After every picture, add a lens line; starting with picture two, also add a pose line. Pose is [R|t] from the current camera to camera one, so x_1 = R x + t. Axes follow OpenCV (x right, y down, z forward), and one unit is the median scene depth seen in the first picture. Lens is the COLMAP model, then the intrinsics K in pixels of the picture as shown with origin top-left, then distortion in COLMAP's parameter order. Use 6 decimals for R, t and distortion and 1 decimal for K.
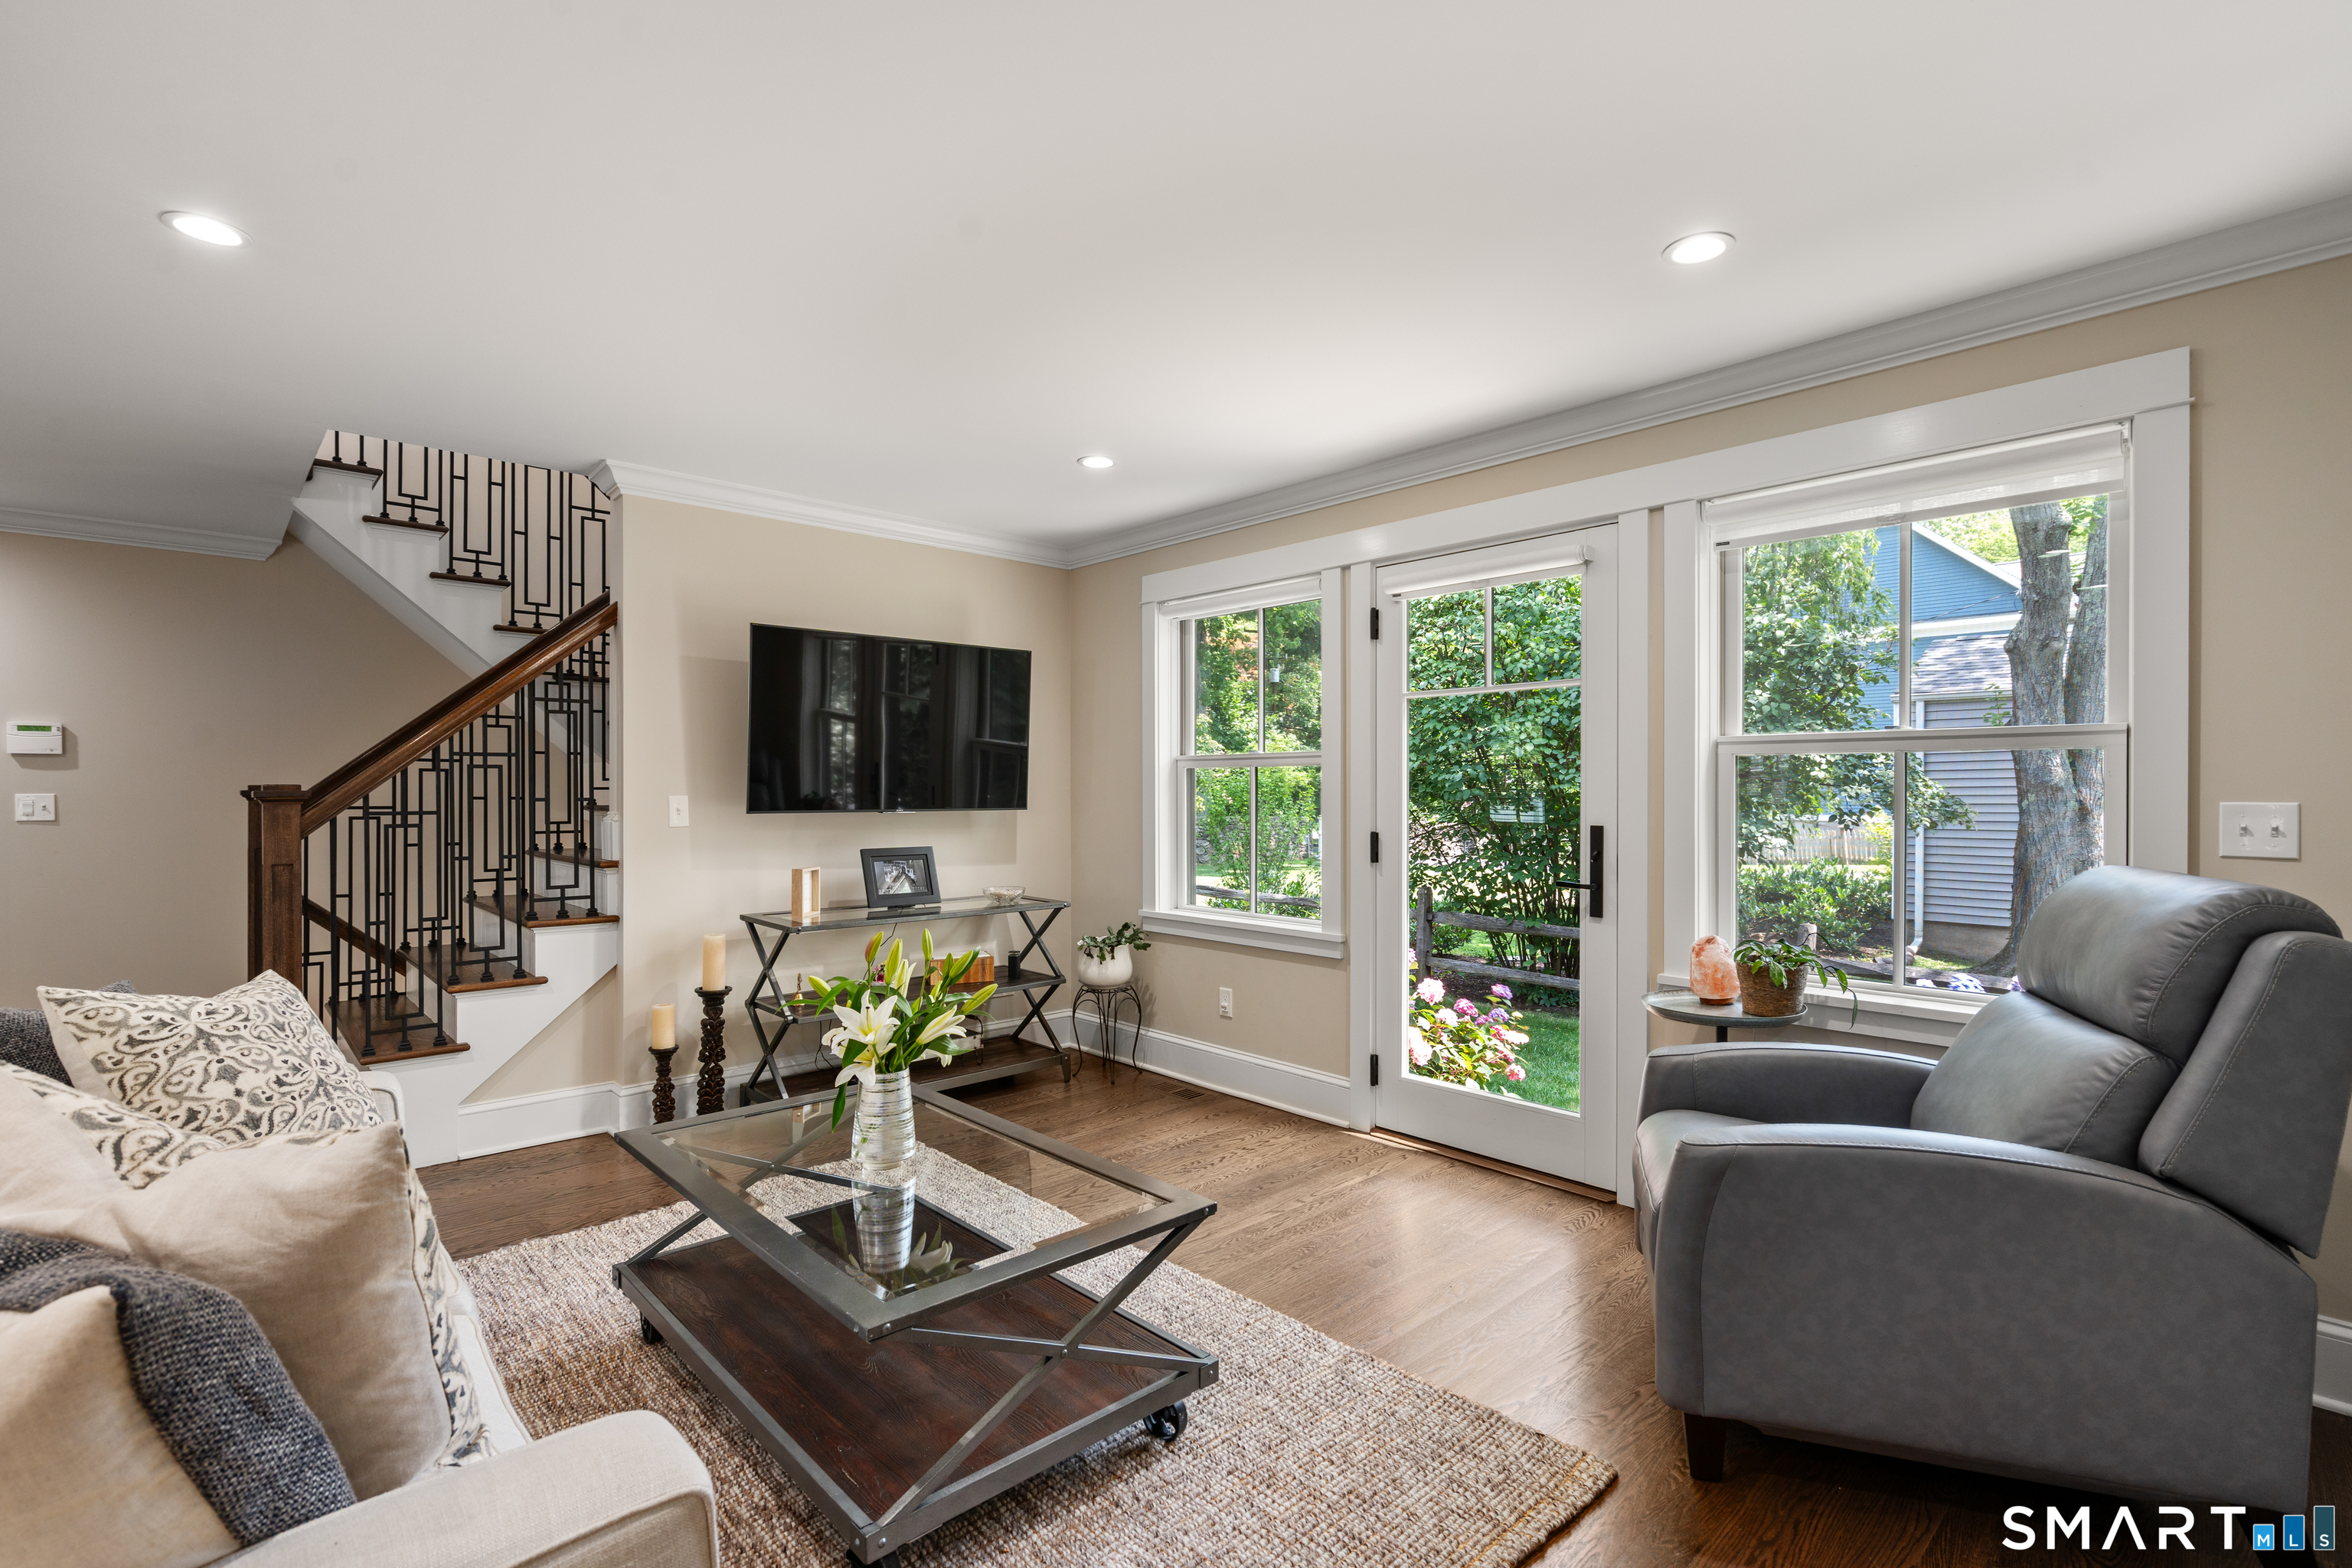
lens RADIAL K [[1075.4, 0, 1175.9], [0, 1075.4, 776.5], [0, 0, 1]] dist [-0.001867, 0.000453]
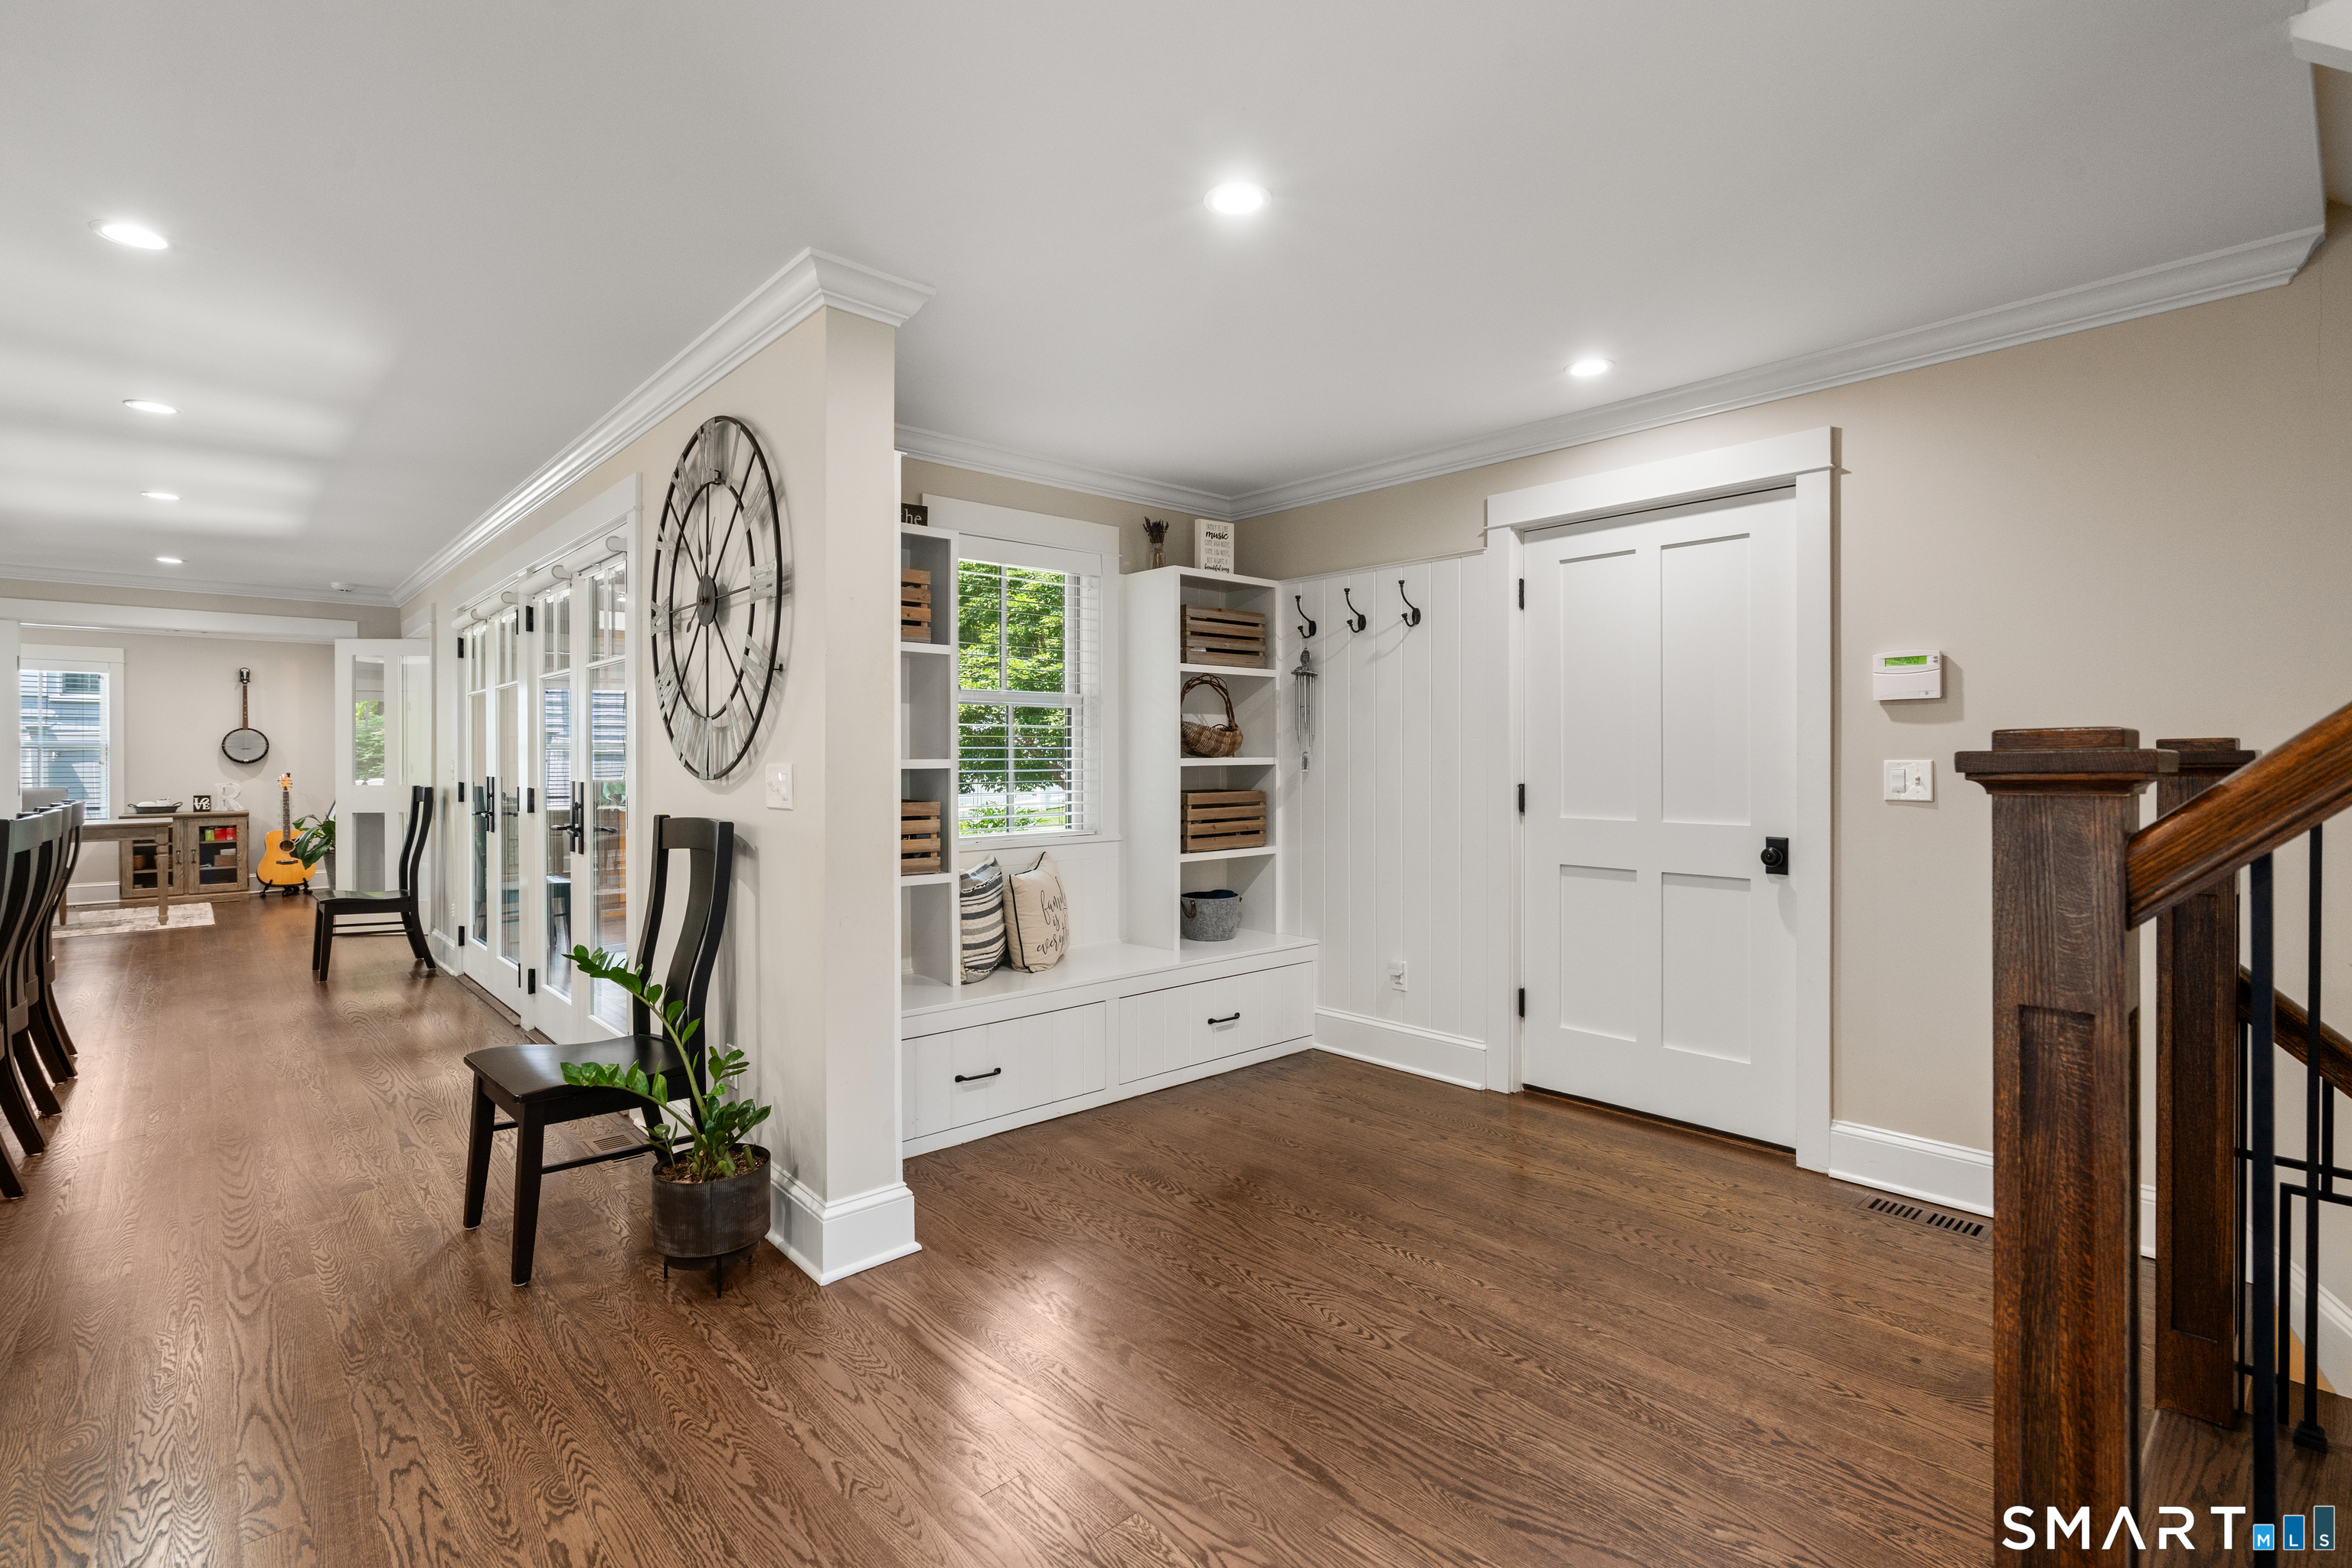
lens RADIAL K [[1084.3, 0, 1168.1], [0, 1084.3, 759.9], [0, 0, 1]] dist [-0.000405, -0.000178]
pose [[-0.009993, 0.005311, -0.999936, -0.387606], [0.008236, 0.999952, 0.005229, 0.008943], [0.999916, -0.008183, -0.010037, 0.548031]]
